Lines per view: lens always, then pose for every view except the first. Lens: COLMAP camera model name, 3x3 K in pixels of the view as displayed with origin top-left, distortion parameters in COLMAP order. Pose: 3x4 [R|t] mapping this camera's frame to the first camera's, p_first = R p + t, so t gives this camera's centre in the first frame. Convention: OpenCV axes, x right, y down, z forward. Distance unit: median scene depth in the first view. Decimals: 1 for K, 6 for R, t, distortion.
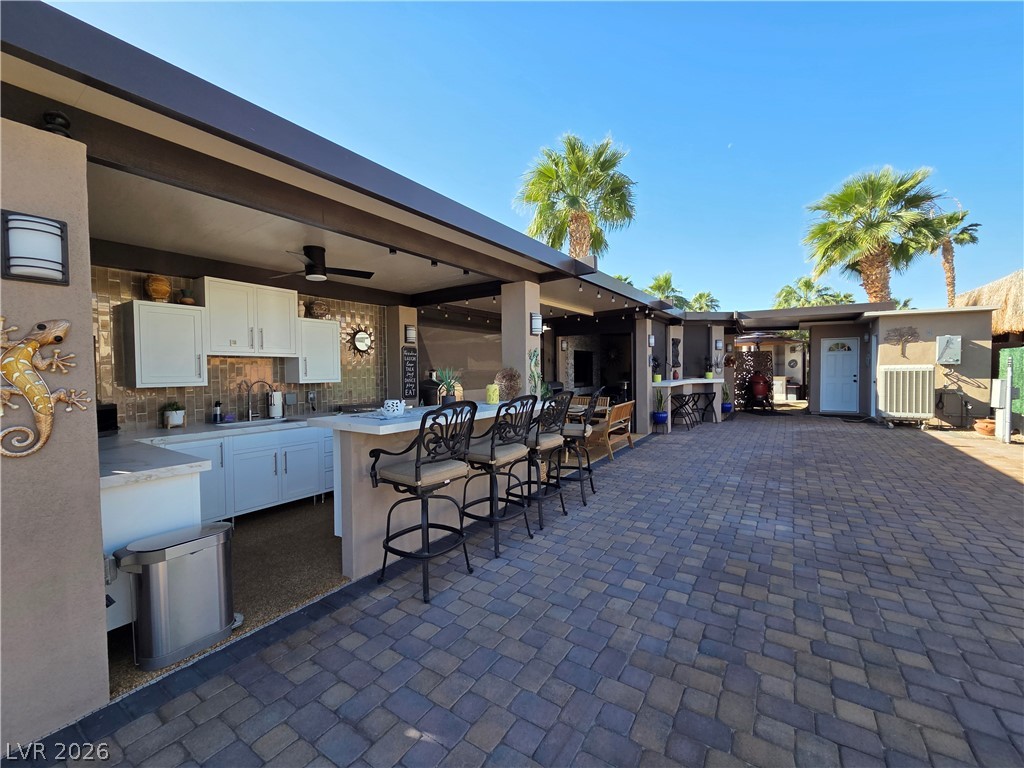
lens RADIAL K [[420.0, 0, 512.0], [0, 420.0, 385.0], [0, 0, 1]] dist [0.004436, -0.000656]
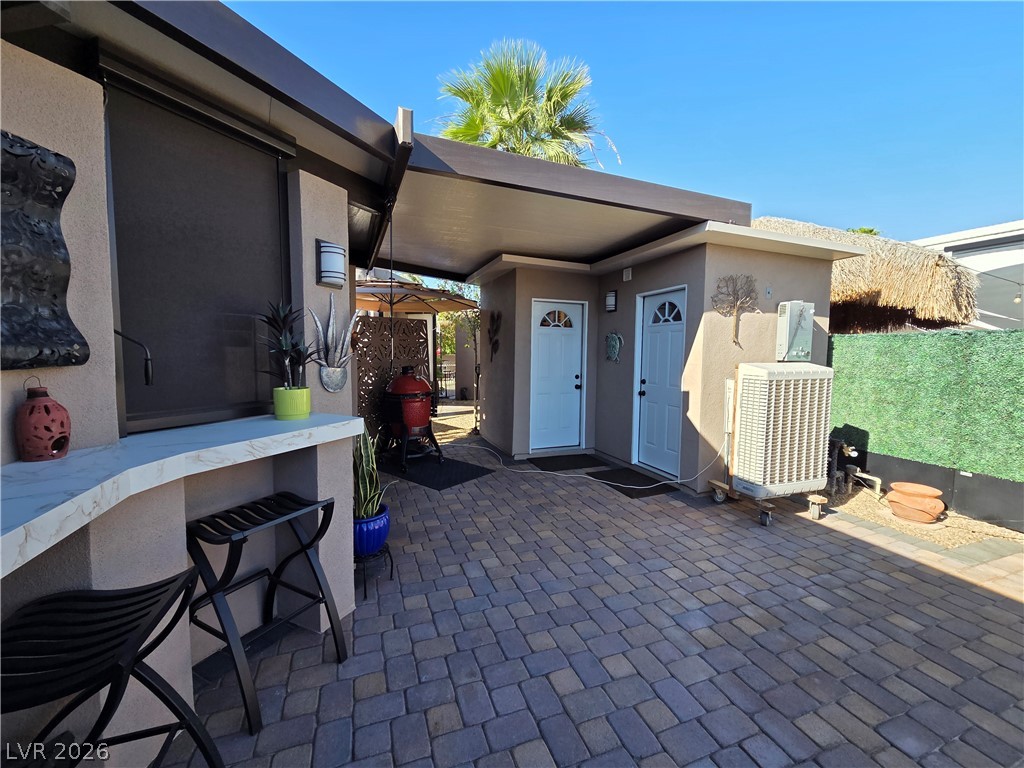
lens RADIAL K [[420.0, 0, 512.9], [0, 420.0, 382.6], [0, 0, 1]] dist [0.004436, -0.000656]
pose [[0.592184, -0.044659, 0.804565, 0.366144], [0.010859, 0.998815, 0.047449, -0.041285], [-0.805730, -0.019361, 0.591967, 0.787995]]
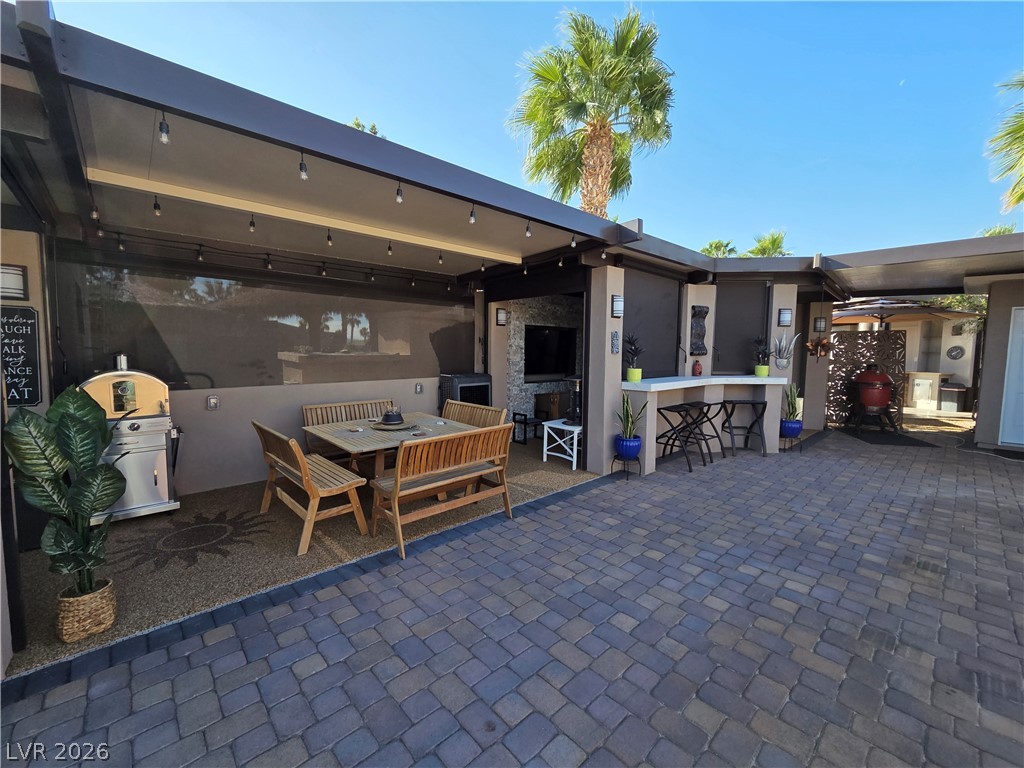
lens RADIAL K [[420.0, 0, 512.6], [0, 420.0, 383.1], [0, 0, 1]] dist [0.004436, -0.000656]
pose [[0.970484, 0.038764, -0.238029, 0.274973], [-0.028979, 0.998590, 0.044474, -0.021579], [0.239417, -0.036264, 0.970239, 0.357229]]
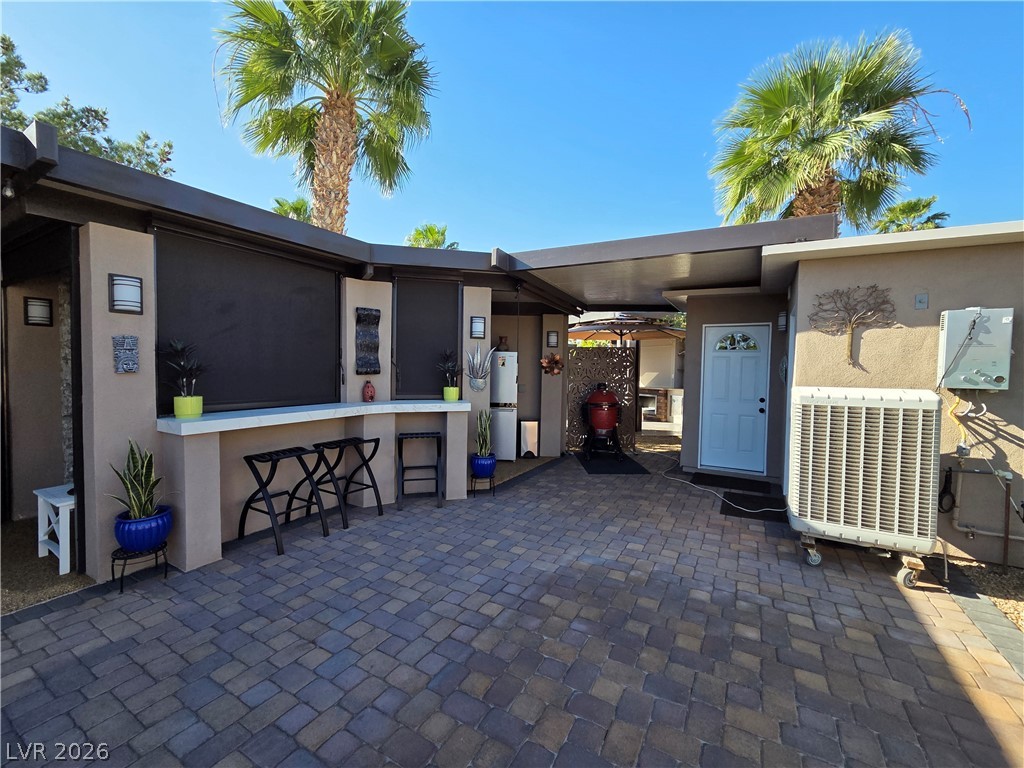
lens RADIAL K [[420.0, 0, 512.0], [0, 420.0, 384.0], [0, 0, 1]] dist [0.004436, -0.000656]
pose [[0.997882, 0.024696, 0.060188, 0.506693], [-0.024959, 0.999682, 0.003619, -0.036636], [-0.060079, -0.005114, 0.998181, 0.540820]]
